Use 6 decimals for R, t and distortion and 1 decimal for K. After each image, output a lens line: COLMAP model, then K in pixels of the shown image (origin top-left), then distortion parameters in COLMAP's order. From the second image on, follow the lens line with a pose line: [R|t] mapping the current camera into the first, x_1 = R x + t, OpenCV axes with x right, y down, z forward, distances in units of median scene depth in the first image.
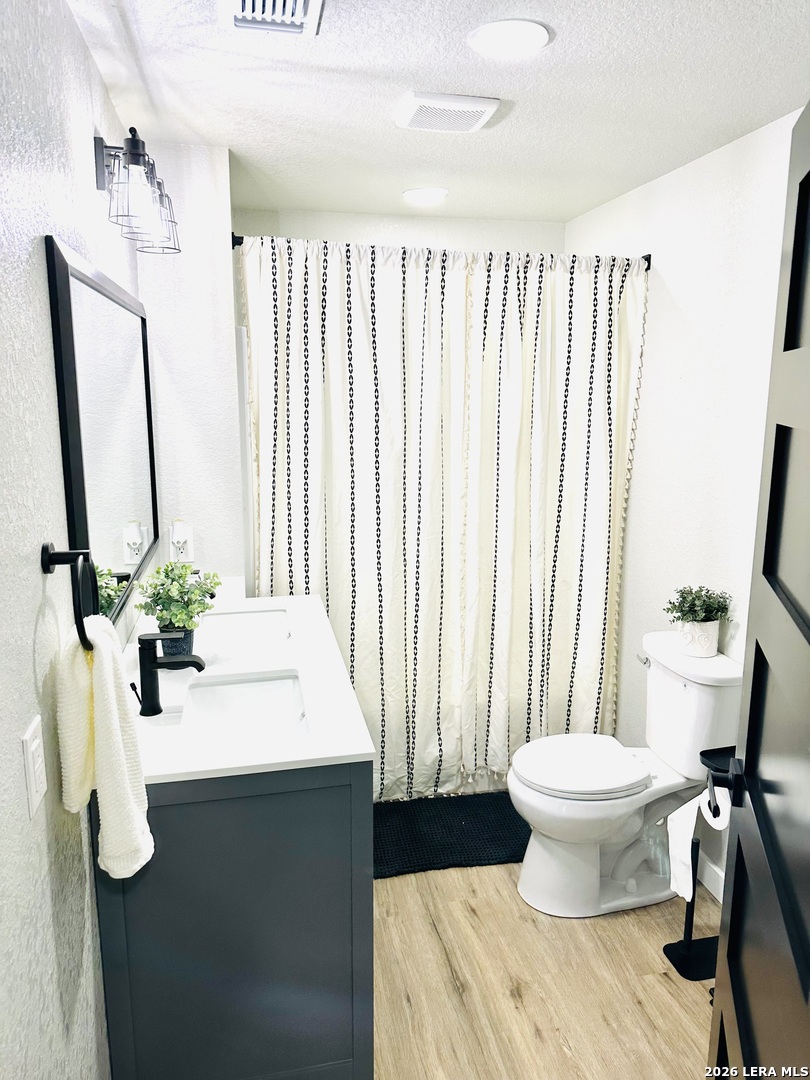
lens RADIAL K [[771.4, 0, 406.1], [0, 771.4, 541.9], [0, 0, 1]] dist [0.068241, -0.077811]
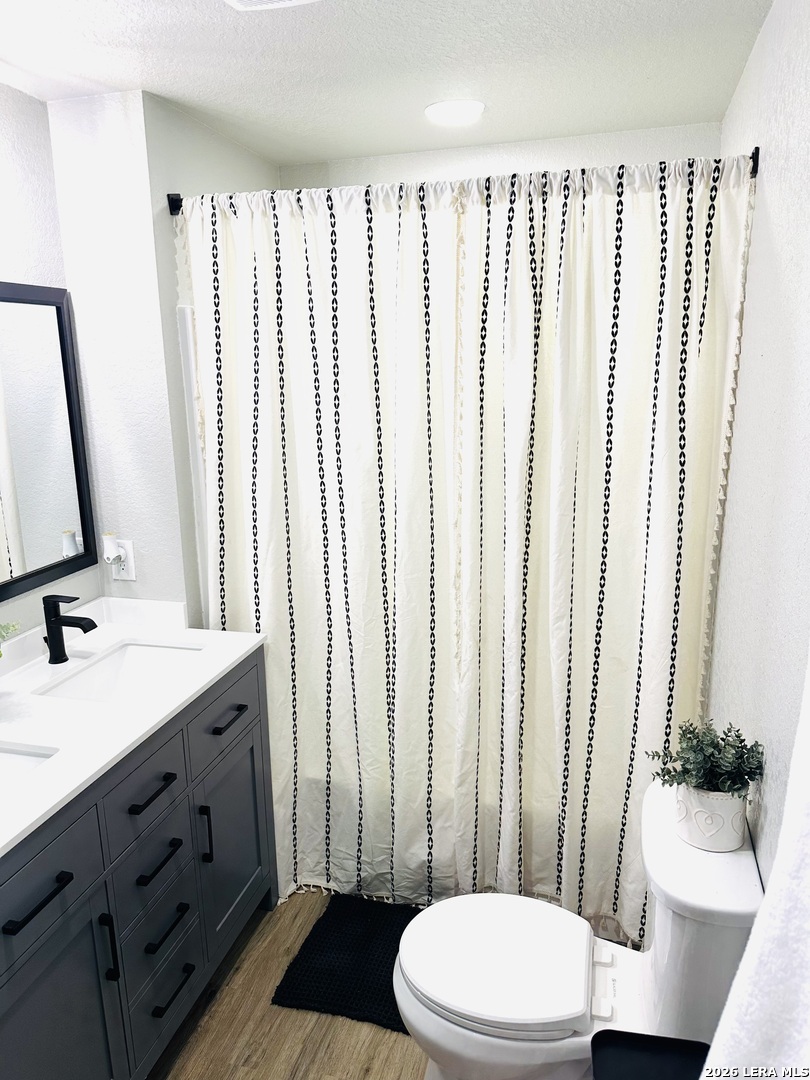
lens RADIAL K [[771.4, 0, 403.6], [0, 771.4, 547.7], [0, 0, 1]] dist [0.068241, -0.077811]
pose [[0.882907, 0.086656, -0.461483, 0.383376], [-0.070880, 0.996157, 0.051448, -0.075323], [0.464167, -0.012714, 0.885656, 0.344589]]
